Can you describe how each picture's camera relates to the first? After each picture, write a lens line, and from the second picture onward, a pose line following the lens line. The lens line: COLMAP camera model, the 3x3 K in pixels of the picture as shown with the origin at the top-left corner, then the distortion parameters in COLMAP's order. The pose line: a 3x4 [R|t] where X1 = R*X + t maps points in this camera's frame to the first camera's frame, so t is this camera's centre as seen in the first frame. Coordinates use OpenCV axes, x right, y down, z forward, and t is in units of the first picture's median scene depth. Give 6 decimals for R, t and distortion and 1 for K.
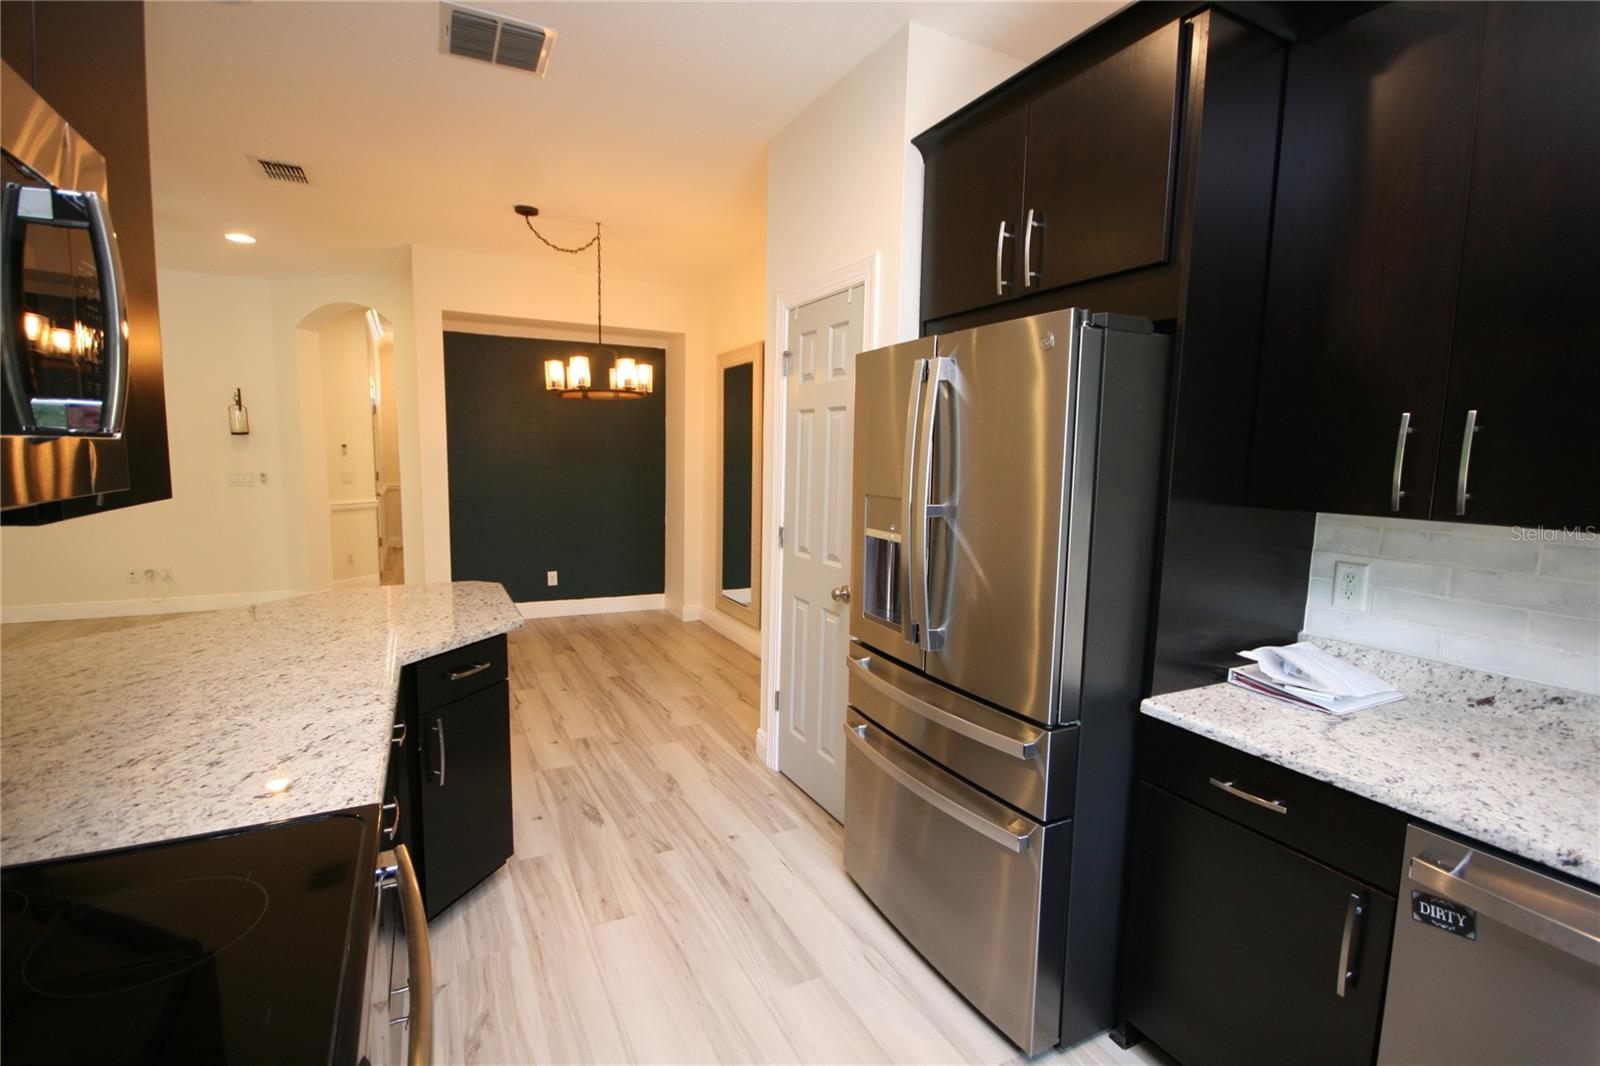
lens RADIAL K [[743.8, 0, 808.7], [0, 743.8, 544.3], [0, 0, 1]] dist [0.001437, -0.000587]
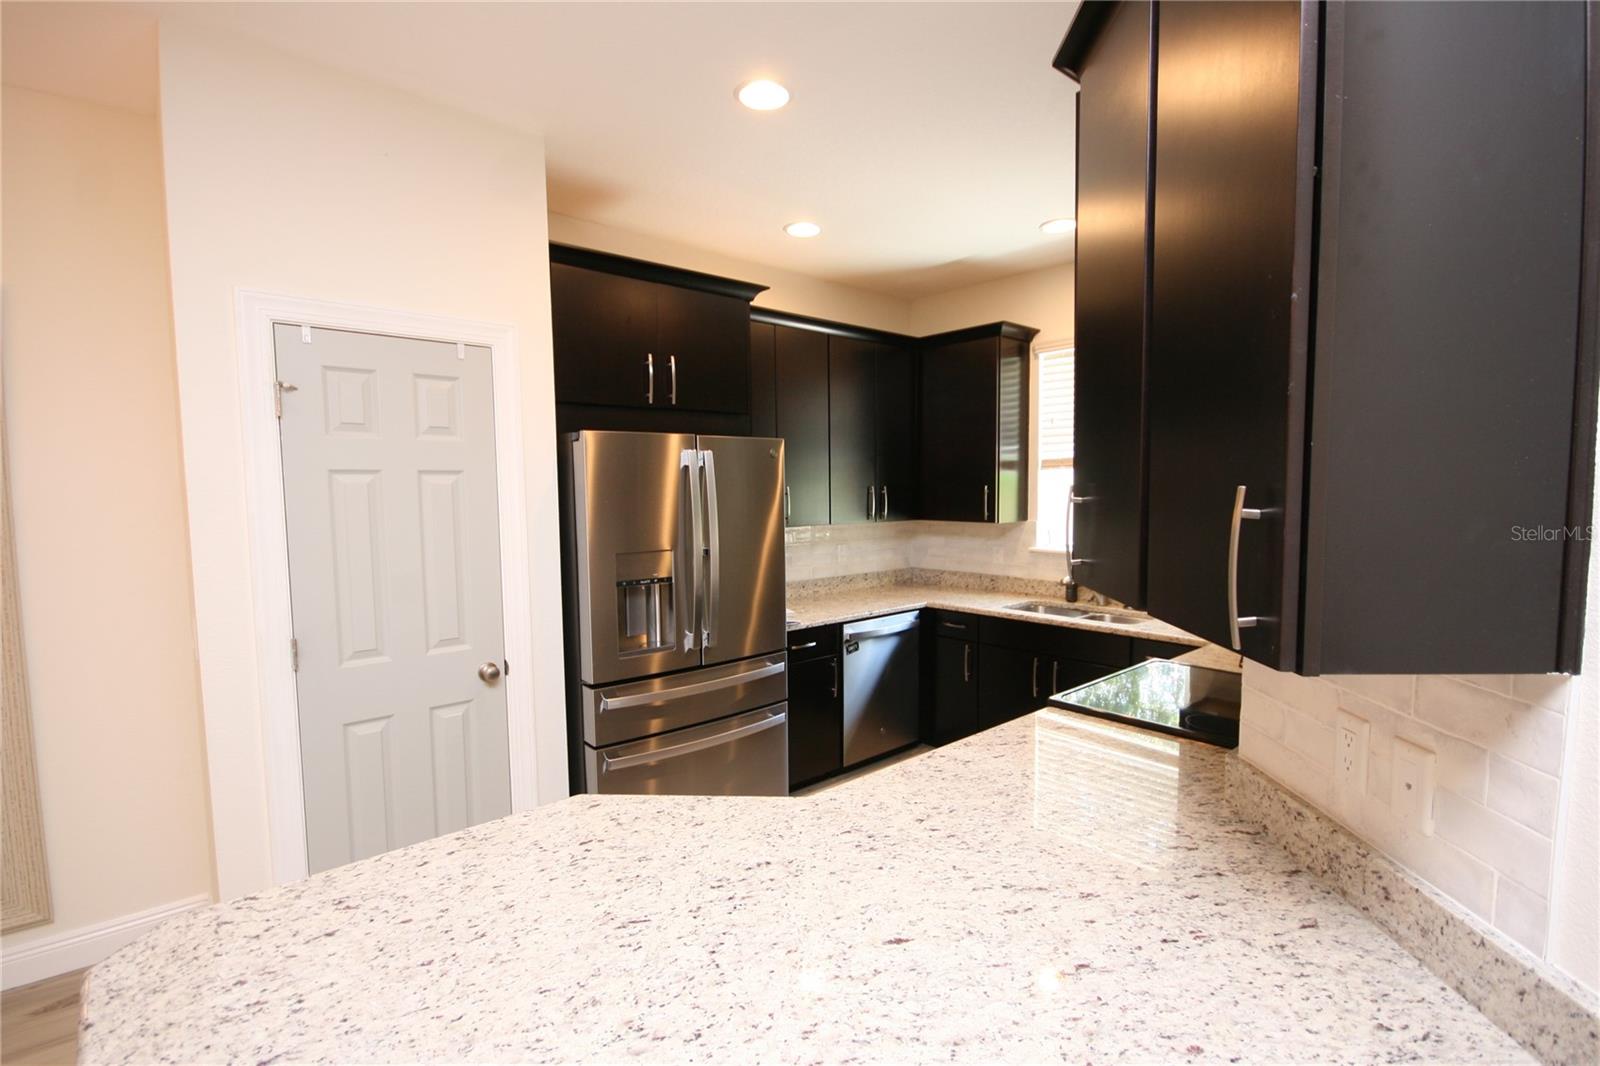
lens RADIAL K [[742.2, 0, 800.5], [0, 742.2, 537.0], [0, 0, 1]] dist [-0.000273, -0.000453]
pose [[-0.246558, -0.086058, 0.965300, -0.835387], [0.121180, 0.985495, 0.118810, -0.145137], [-0.961522, 0.146268, -0.232553, 0.736488]]
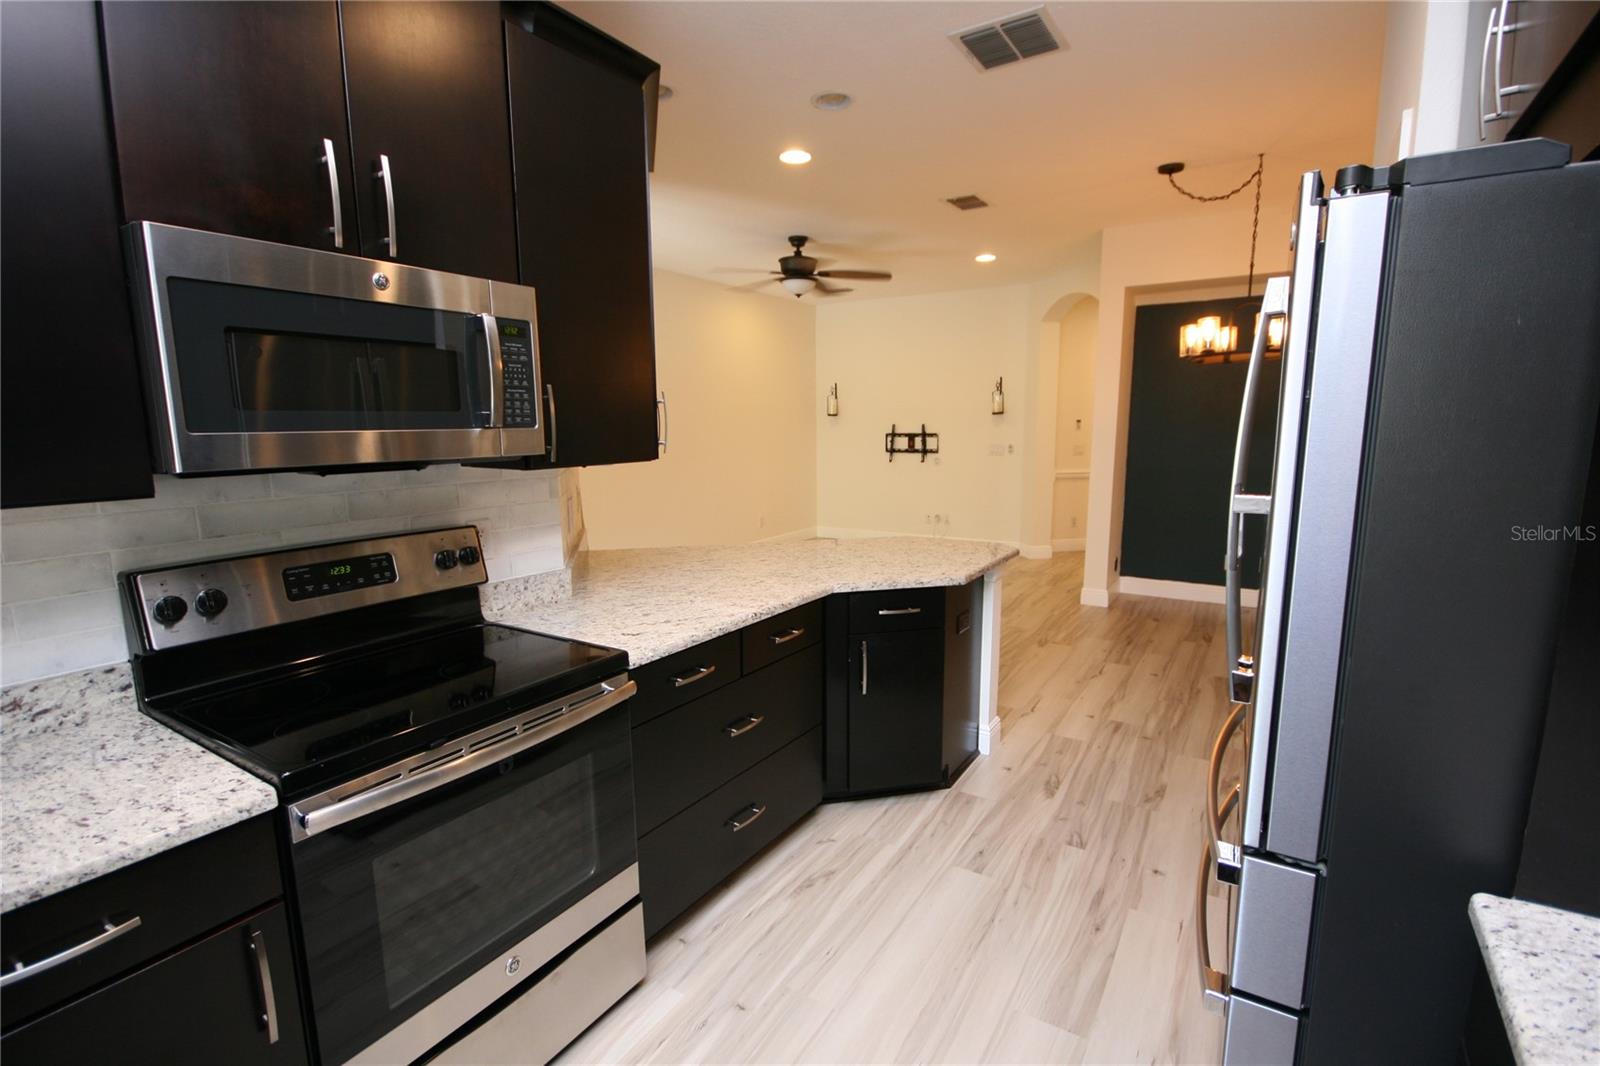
lens RADIAL K [[740.0, 0, 801.7], [0, 740.0, 544.2], [0, 0, 1]] dist [0.001293, 0.000110]
pose [[0.498010, 0.118846, -0.858989, 0.349211], [-0.086218, 0.992442, 0.087324, -0.020571], [0.862874, 0.030572, 0.504493, 0.182460]]
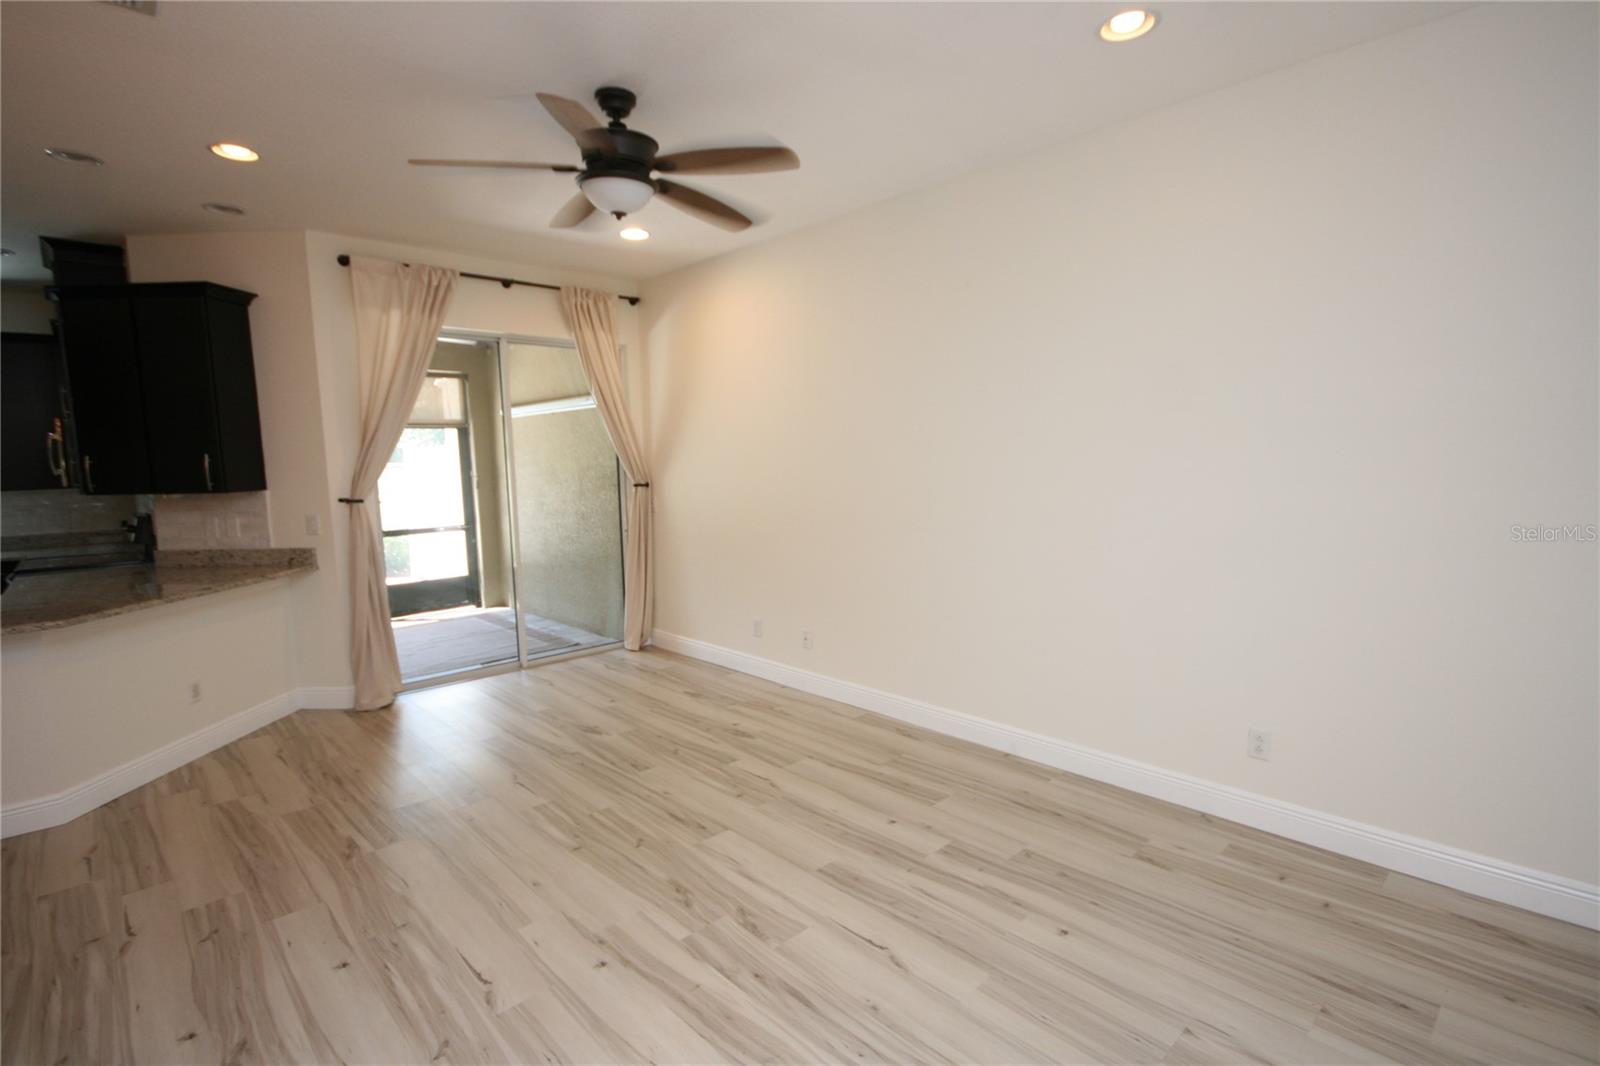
lens RADIAL K [[757.0, 0, 800.0], [0, 757.0, 533.0], [0, 0, 1]] dist [0.002545, 0.000192]
pose [[-0.958565, 0.022760, -0.283963, -1.258002], [-0.039127, 0.976837, 0.210376, -0.292388], [0.282173, 0.212770, -0.935472, 2.111094]]
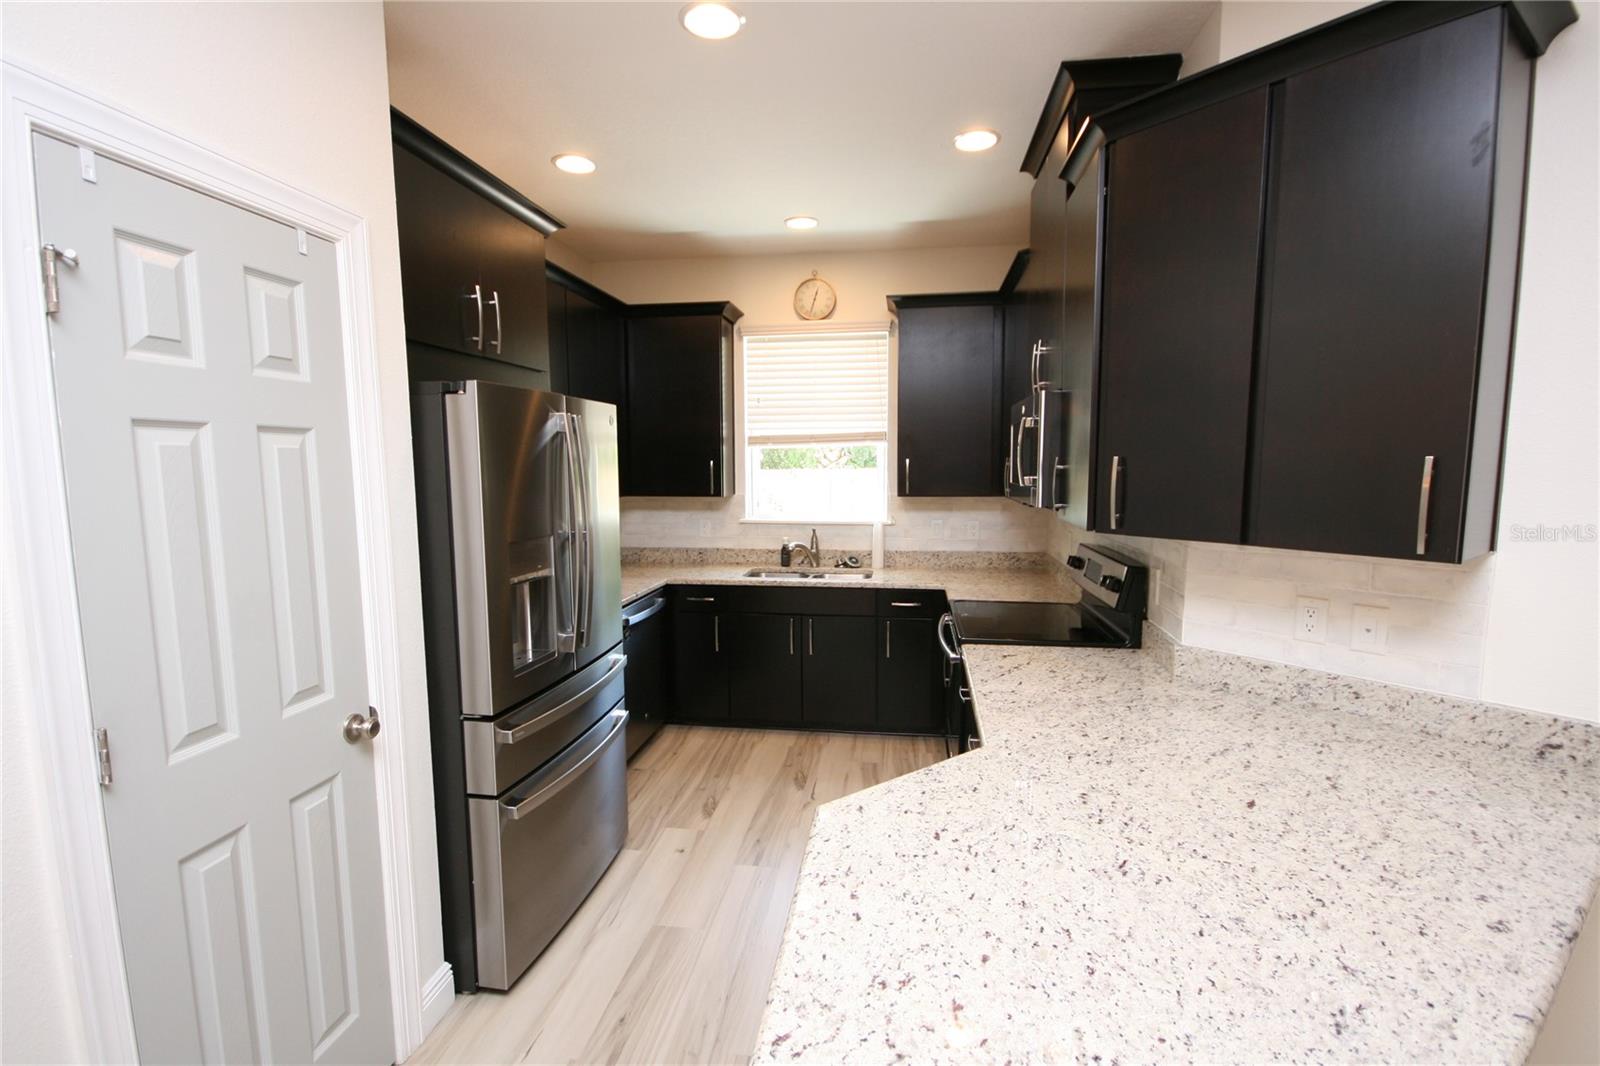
lens RADIAL K [[746.1, 0, 803.3], [0, 746.1, 542.2], [0, 0, 1]] dist [-0.002166, -0.000623]
pose [[-0.814230, -0.081388, 0.574809, -0.549495], [0.056482, 0.974321, 0.217964, -0.182541], [-0.577789, 0.209940, -0.788724, 1.127625]]
